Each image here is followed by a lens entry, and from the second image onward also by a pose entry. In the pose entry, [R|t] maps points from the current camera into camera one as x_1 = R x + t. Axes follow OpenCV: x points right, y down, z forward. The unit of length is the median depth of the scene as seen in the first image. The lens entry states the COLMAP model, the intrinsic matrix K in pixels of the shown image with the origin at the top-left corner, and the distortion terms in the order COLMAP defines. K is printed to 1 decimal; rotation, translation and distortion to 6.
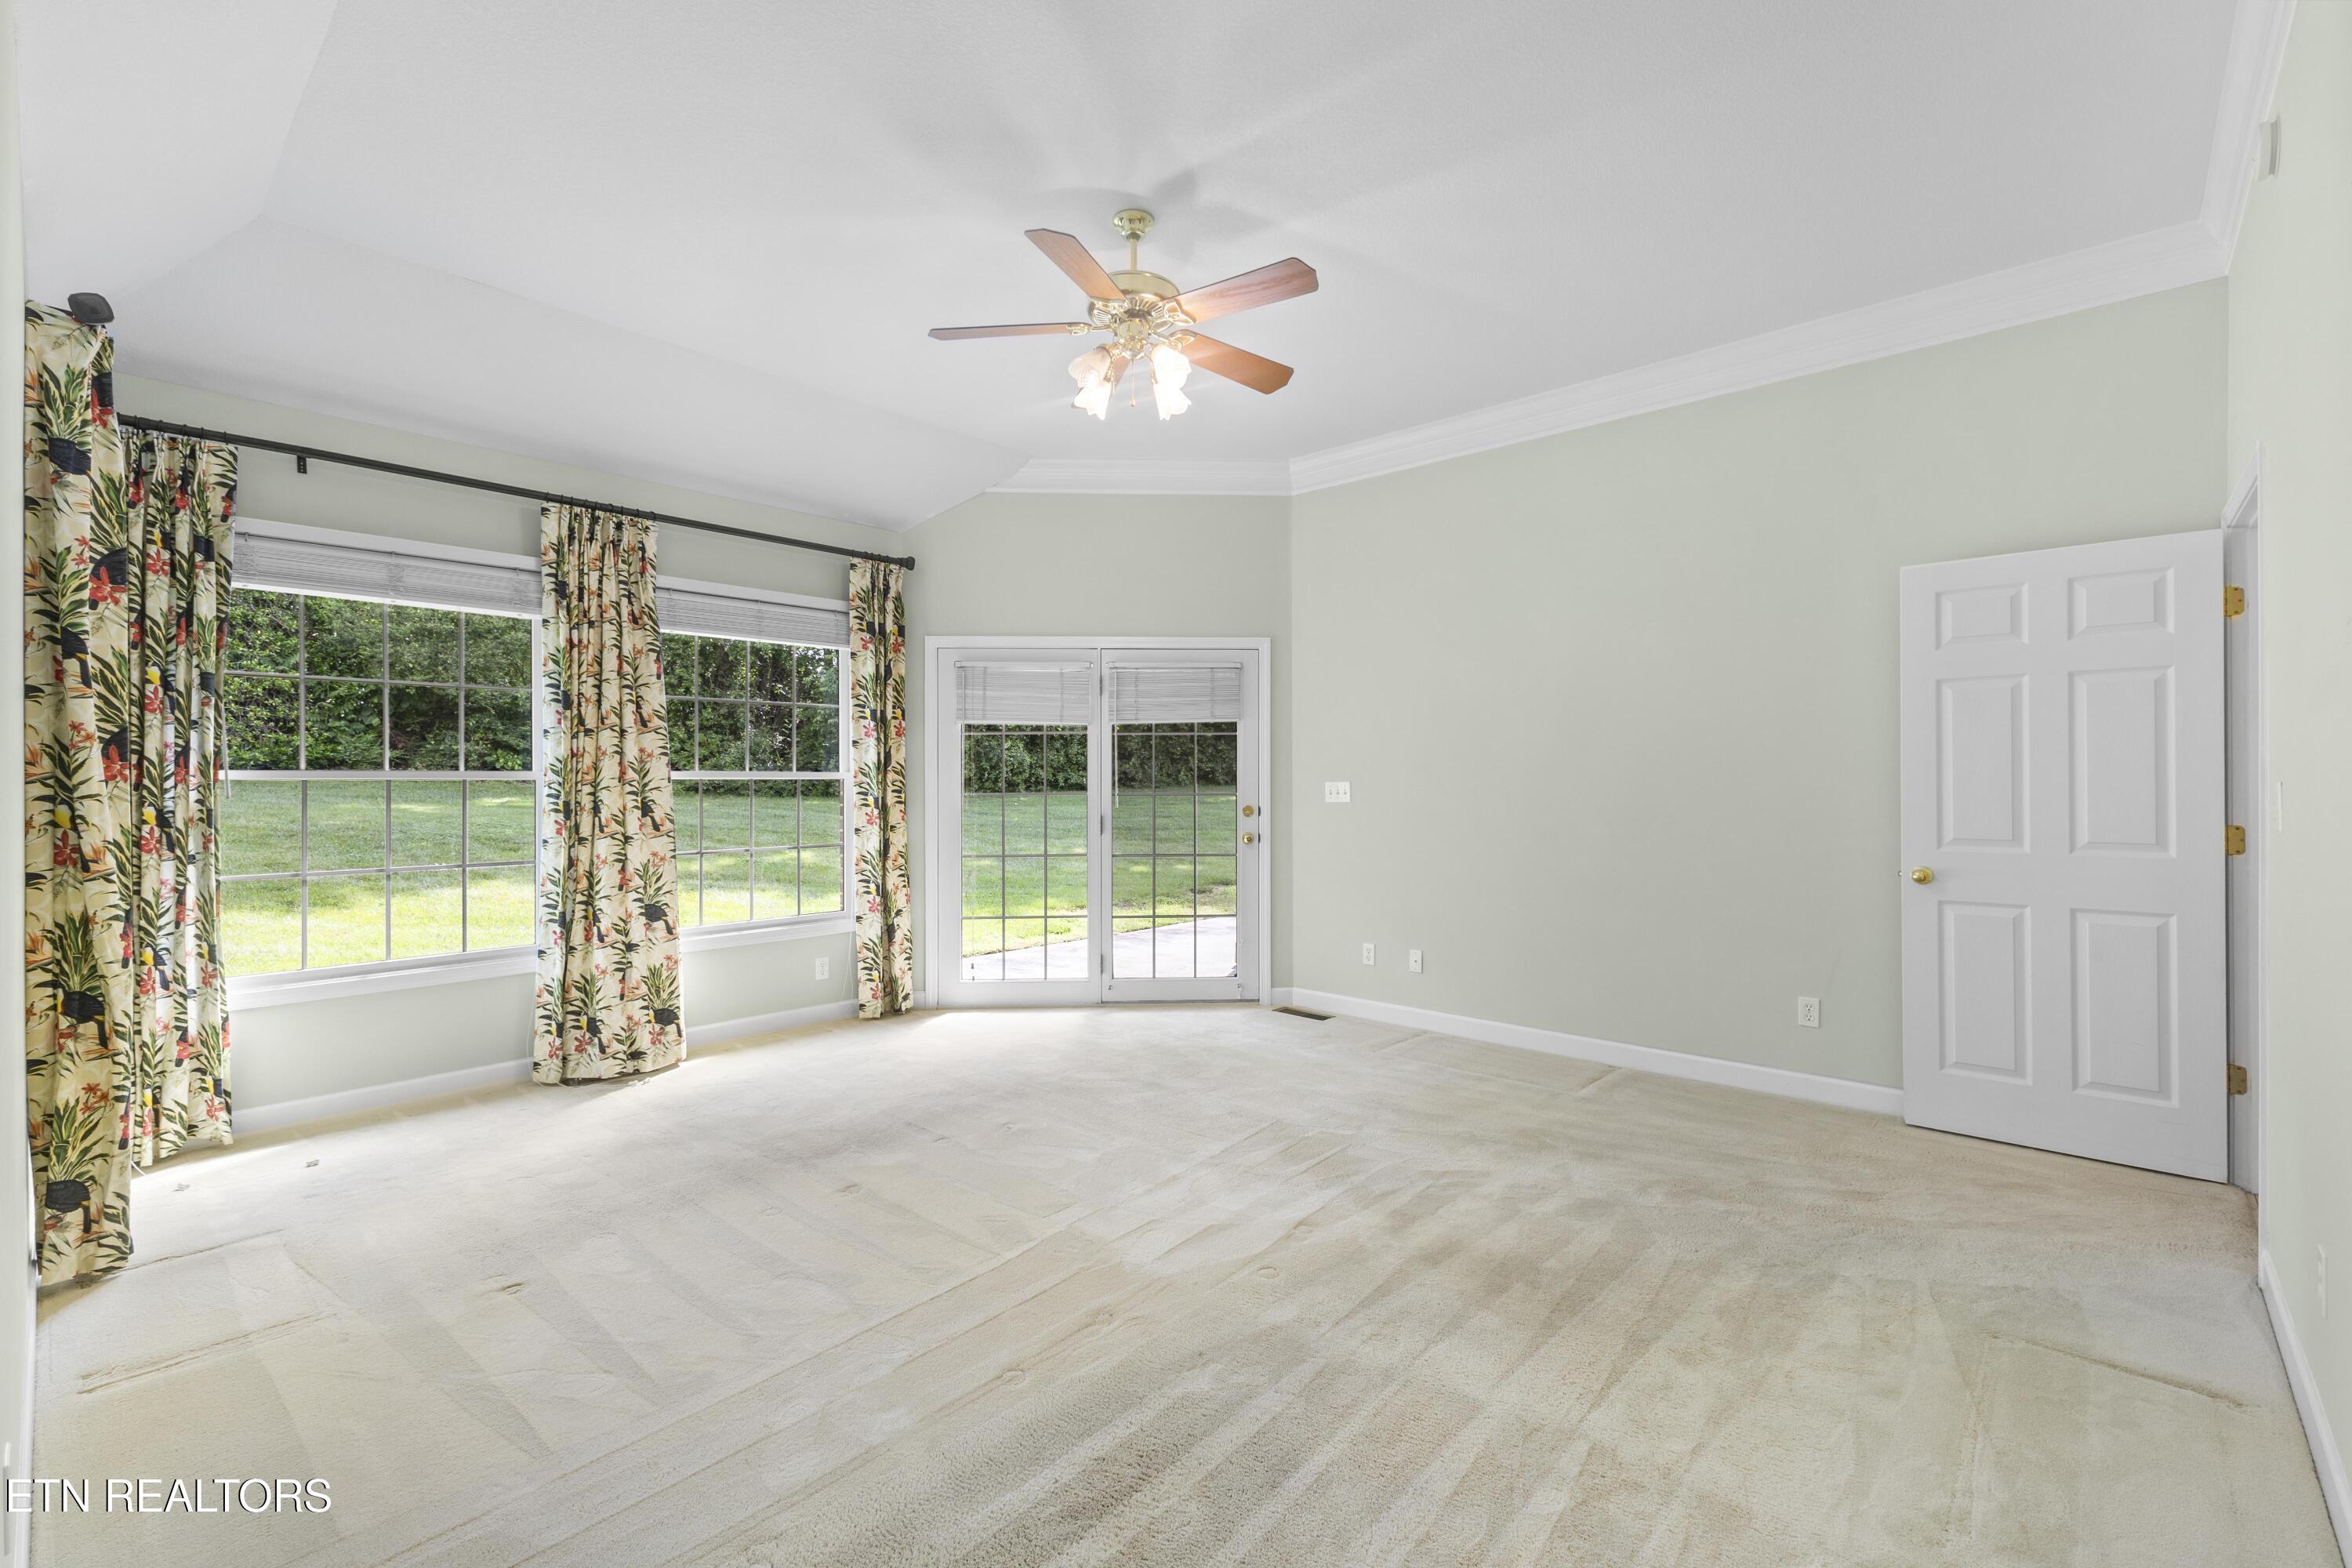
lens RADIAL K [[1011.3, 0, 1174.0], [0, 1011.3, 780.3], [0, 0, 1]] dist [-0.004387, -0.000737]
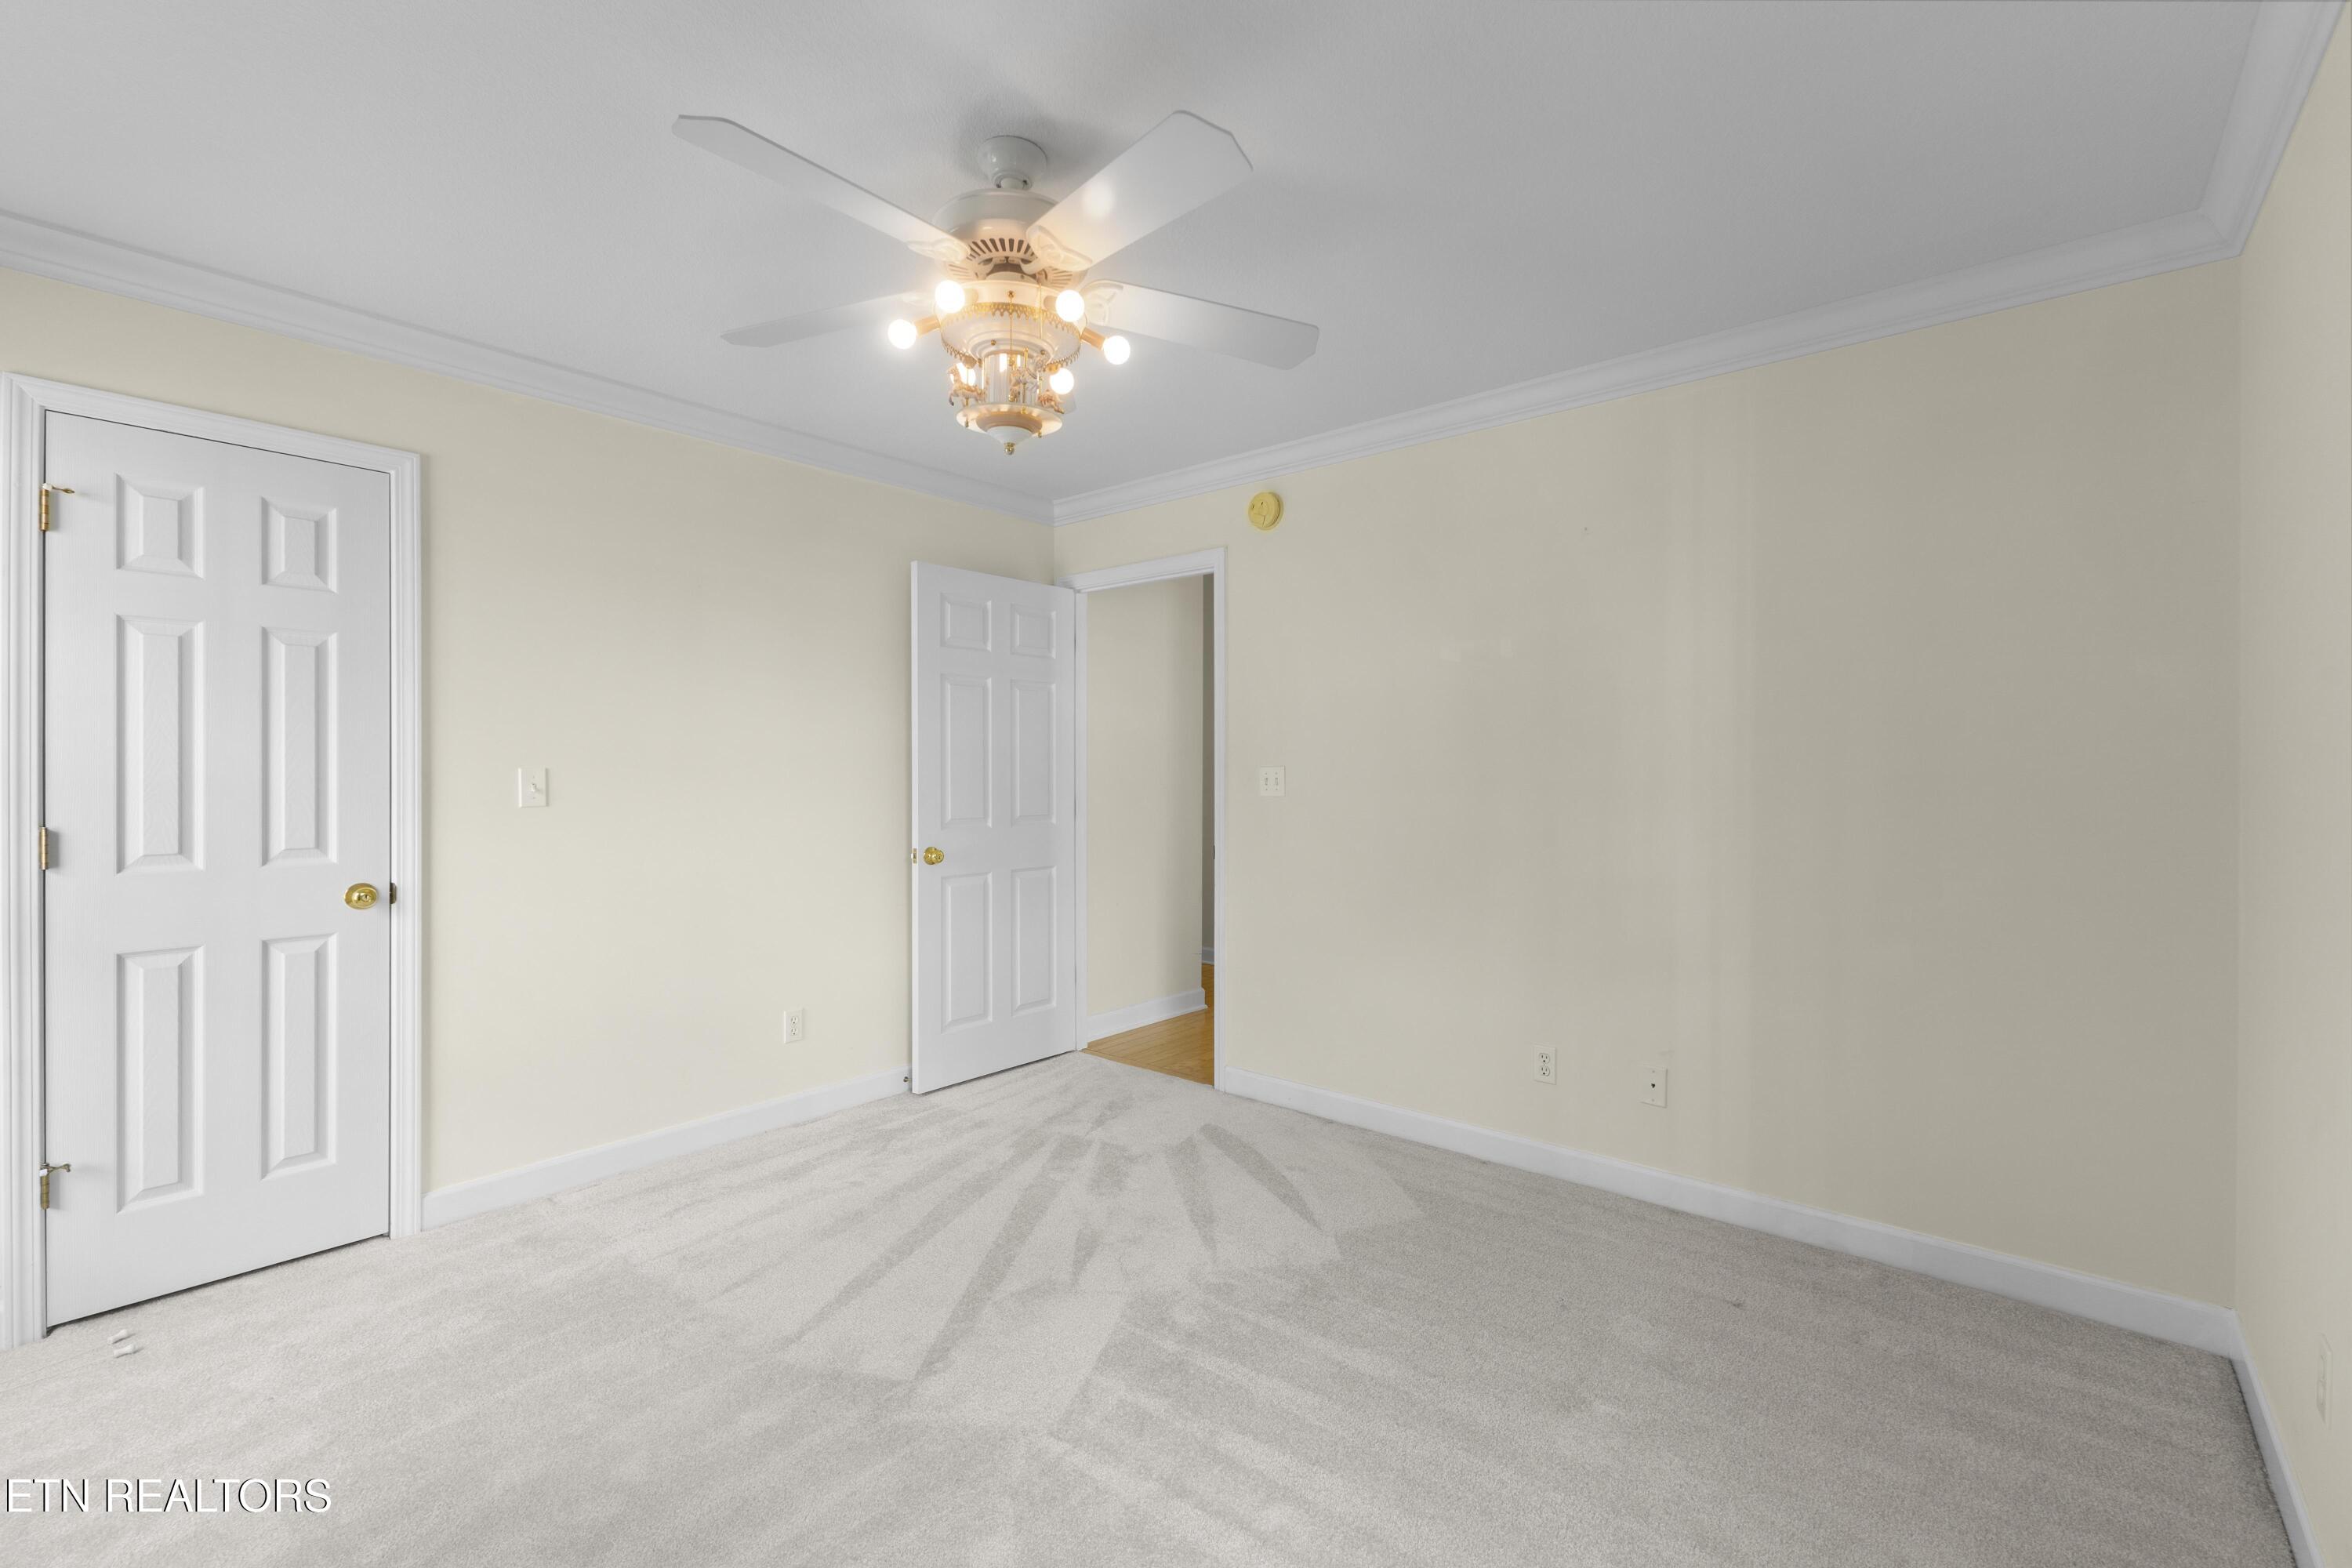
lens RADIAL K [[1011.3, 0, 1173.8], [0, 1011.3, 778.1], [0, 0, 1]] dist [-0.004387, -0.000737]
pose [[-0.028207, -0.009062, 0.999561, -0.273345], [-0.005289, 0.999946, 0.008916, 0.002887], [-0.999588, -0.005035, -0.028254, 0.647667]]
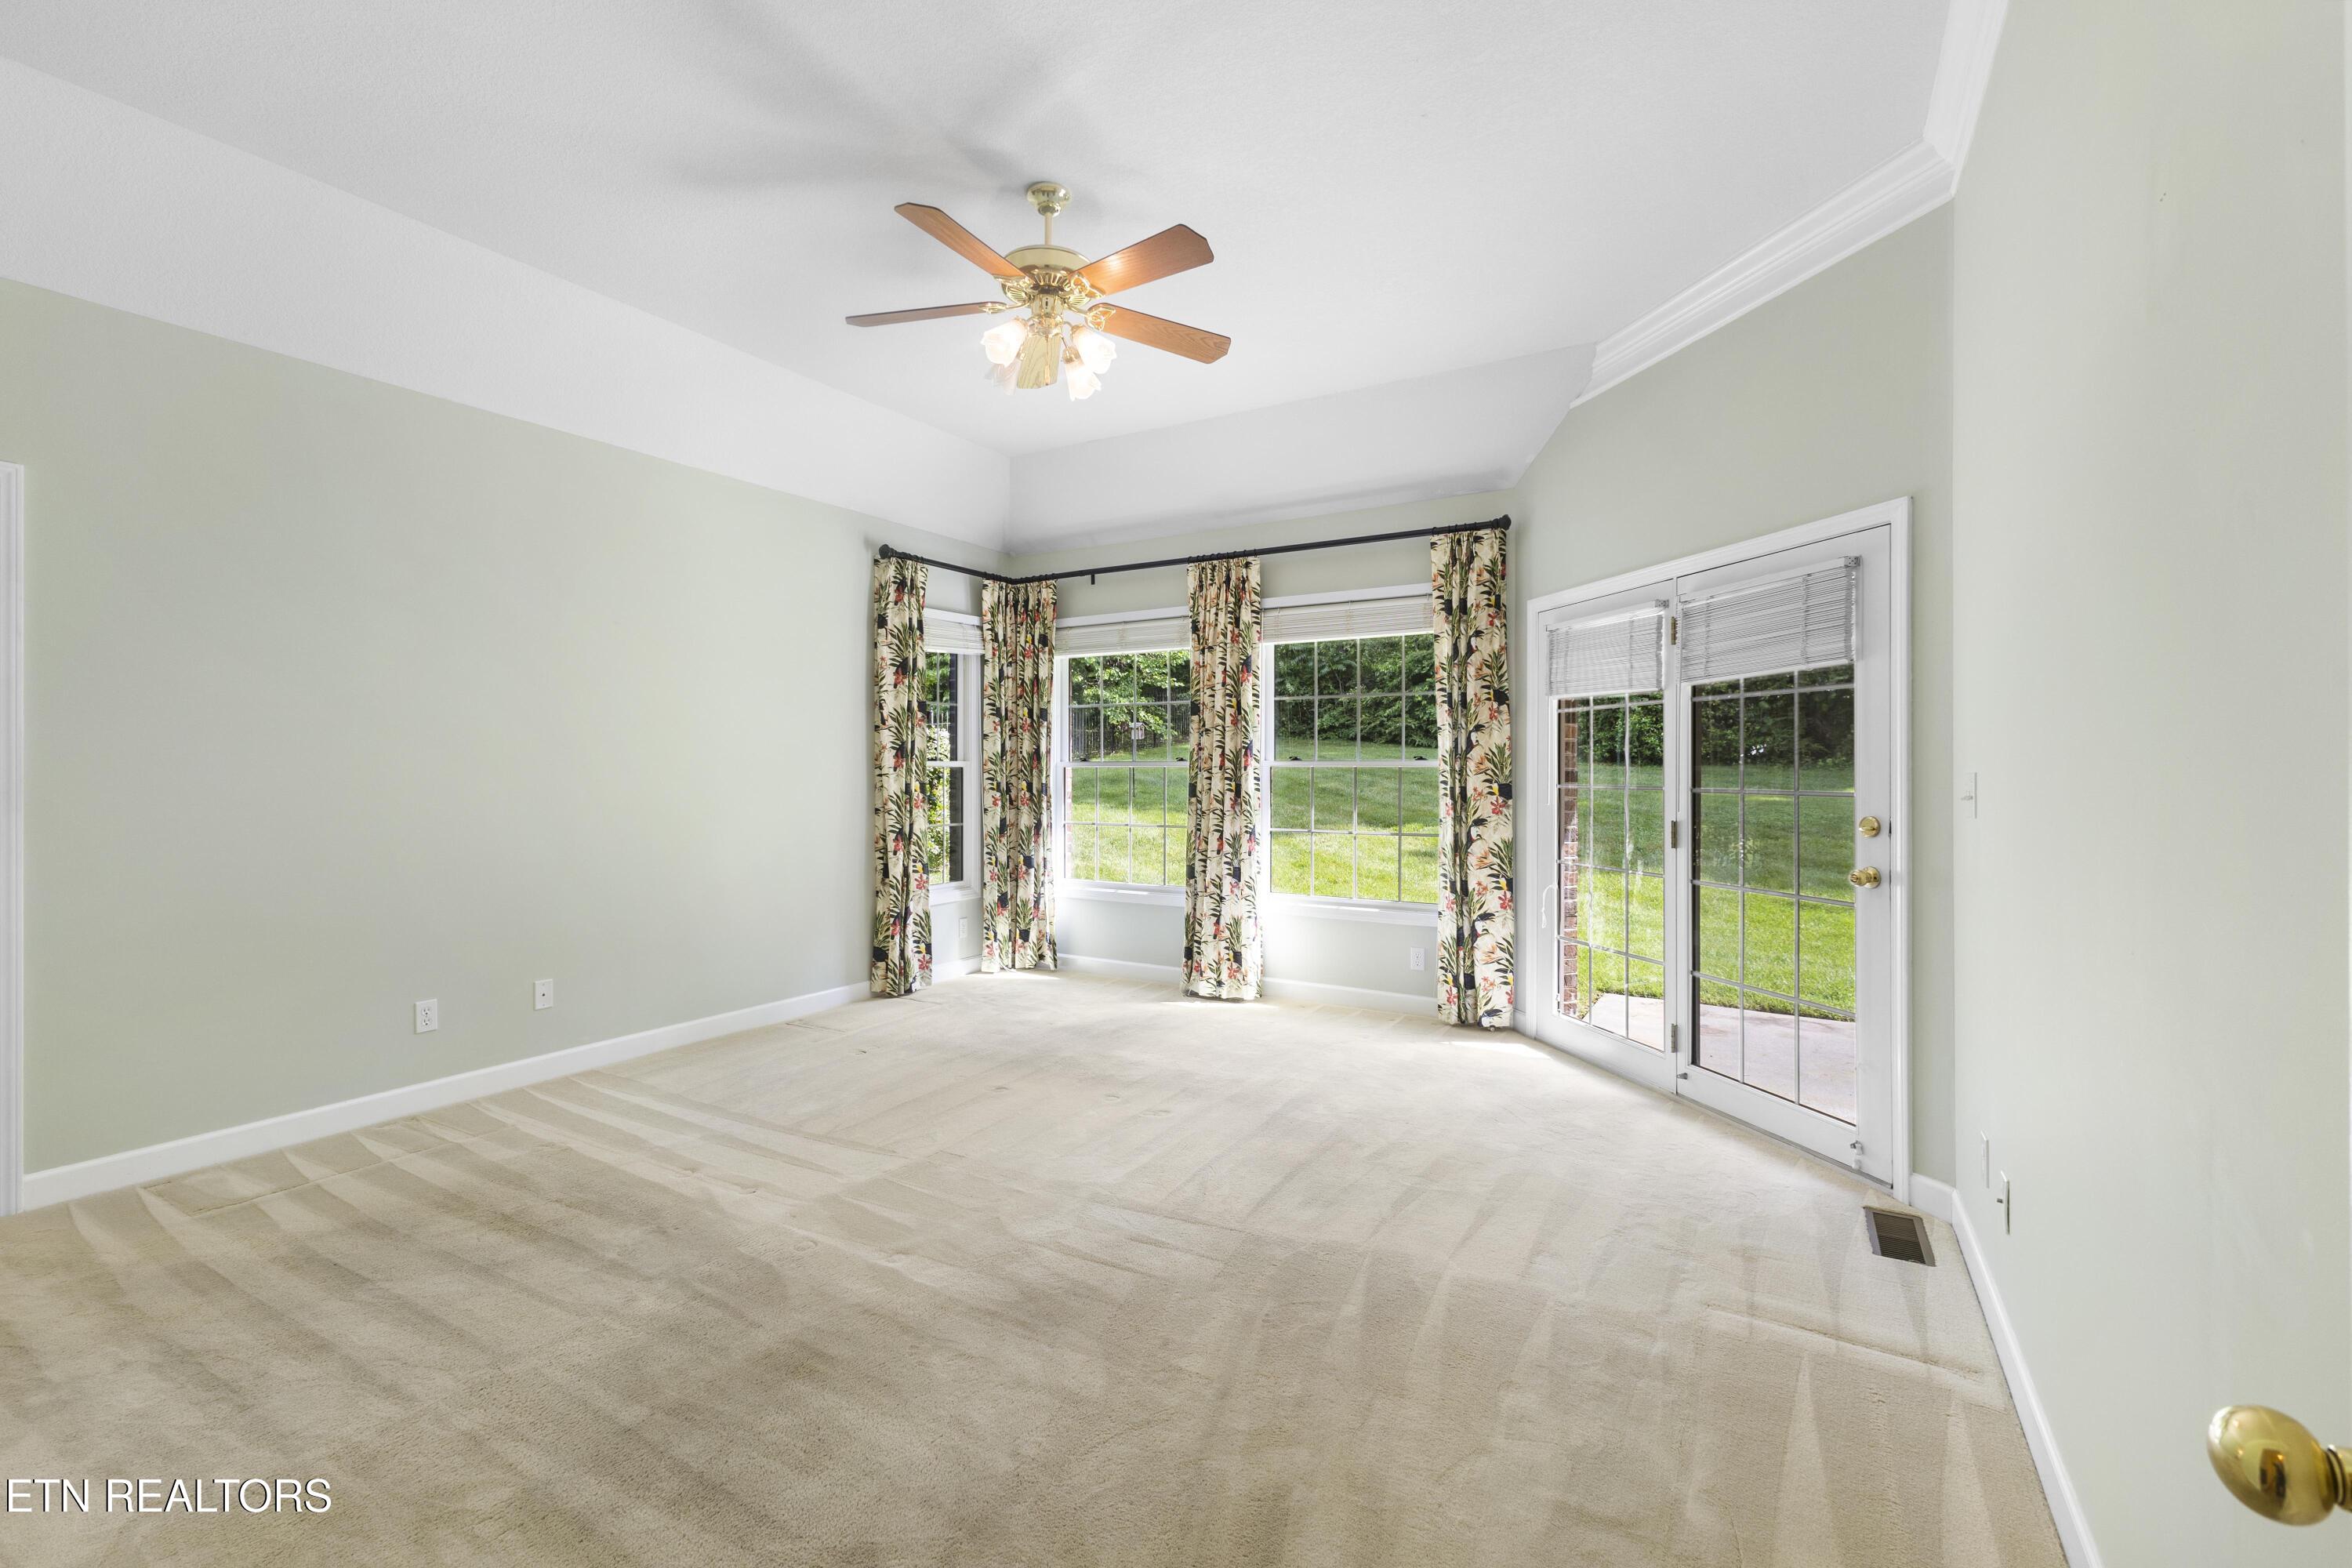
lens RADIAL K [[1011.3, 0, 1173.3], [0, 1011.3, 770.8], [0, 0, 1]] dist [-0.004387, -0.000737]
pose [[0.184000, 0.004838, -0.982914, 0.689549], [-0.001665, 0.999988, 0.004610, -0.002066], [0.982925, 0.000788, 0.184005, 0.694305]]
